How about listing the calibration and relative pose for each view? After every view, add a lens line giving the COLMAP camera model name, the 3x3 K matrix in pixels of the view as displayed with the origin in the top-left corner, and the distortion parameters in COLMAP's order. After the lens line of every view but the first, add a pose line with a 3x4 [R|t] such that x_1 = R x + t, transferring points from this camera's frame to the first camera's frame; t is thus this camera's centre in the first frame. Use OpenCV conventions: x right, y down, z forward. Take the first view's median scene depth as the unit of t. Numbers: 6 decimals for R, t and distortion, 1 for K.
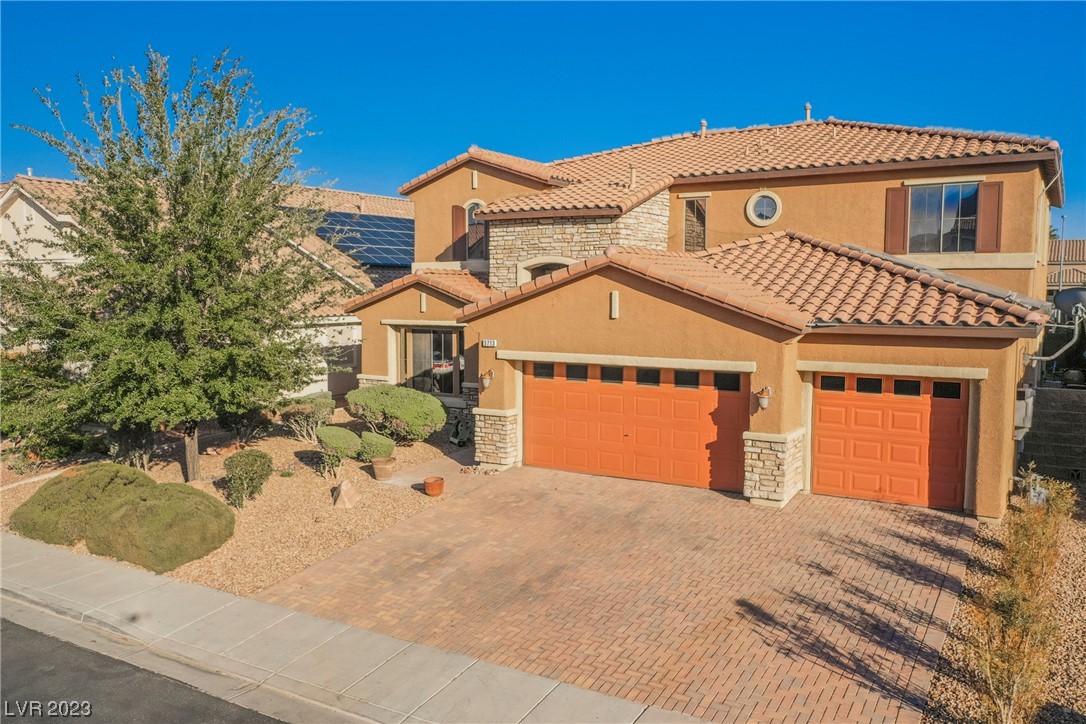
lens RADIAL K [[867.3, 0, 543.0], [0, 867.3, 362.0], [0, 0, 1]] dist [-0.000966, -0.000623]
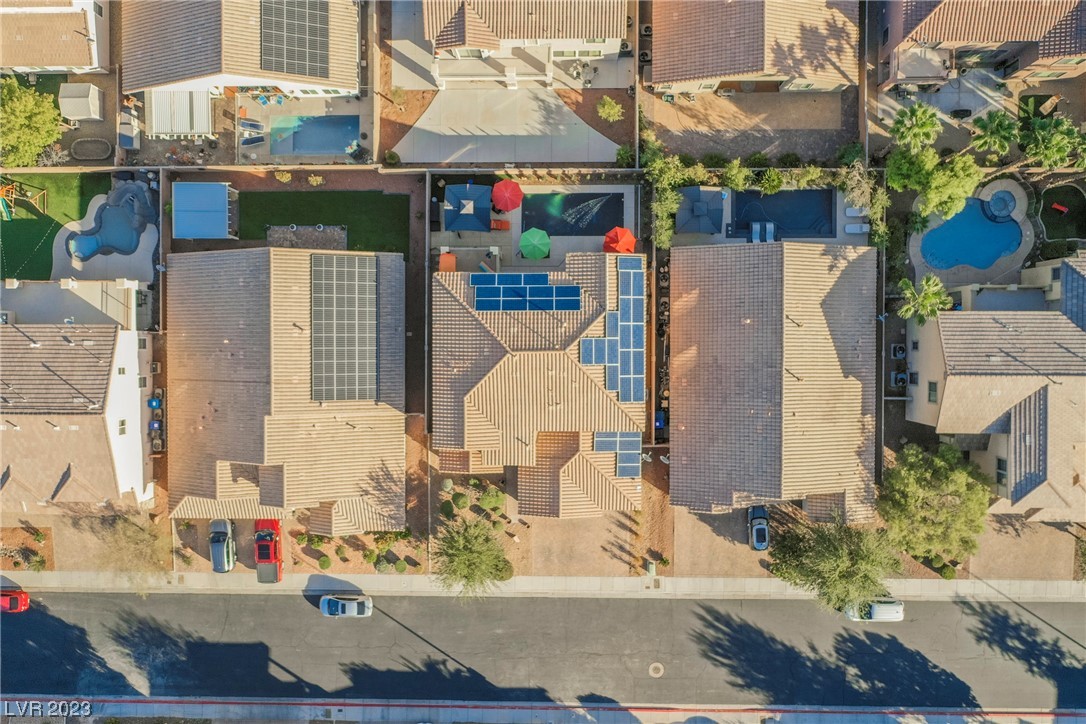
lens RADIAL K [[858.9, 0, 543.0], [0, 858.9, 362.0], [0, 0, 1]] dist [-0.003784, 0.005275]
pose [[0.855832, -0.516455, -0.028737, 0.735054], [0.073149, 0.065846, 0.995145, -6.210835], [-0.512055, -0.853779, 0.094131, 1.739417]]
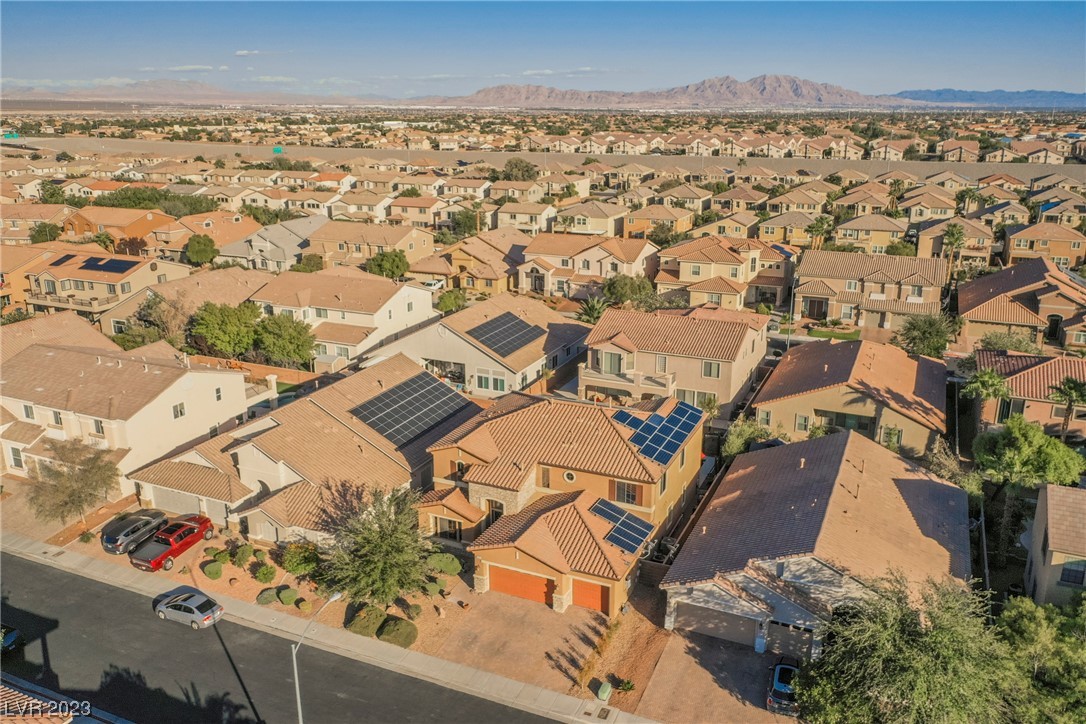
lens RADIAL K [[858.9, 0, 543.0], [0, 858.9, 362.0], [0, 0, 1]] dist [-0.003784, 0.005275]
pose [[0.992947, -0.038526, 0.112129, -0.226393], [0.014237, 0.977635, 0.209826, -2.062403], [-0.117705, -0.206749, 0.971288, -2.923918]]
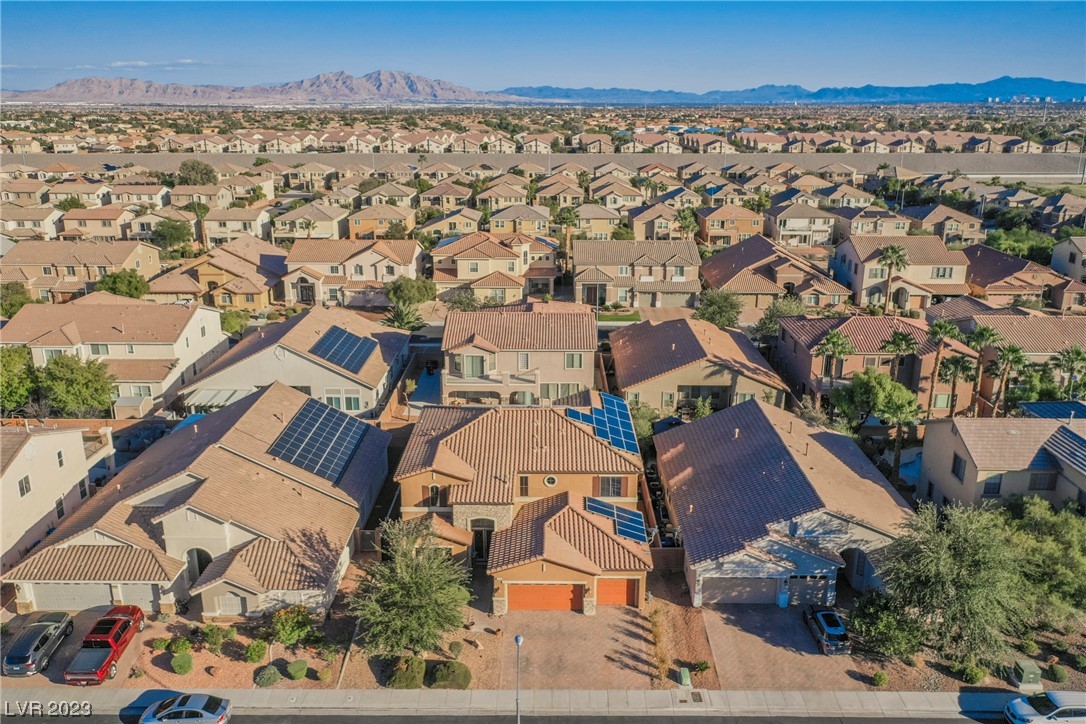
lens RADIAL K [[867.3, 0, 543.0], [0, 867.3, 362.0], [0, 0, 1]] dist [-0.000966, -0.000623]
pose [[0.859670, -0.150352, 0.488224, -1.942300], [0.043507, 0.973784, 0.223276, -2.145902], [-0.508994, -0.170703, 0.843674, -2.292794]]
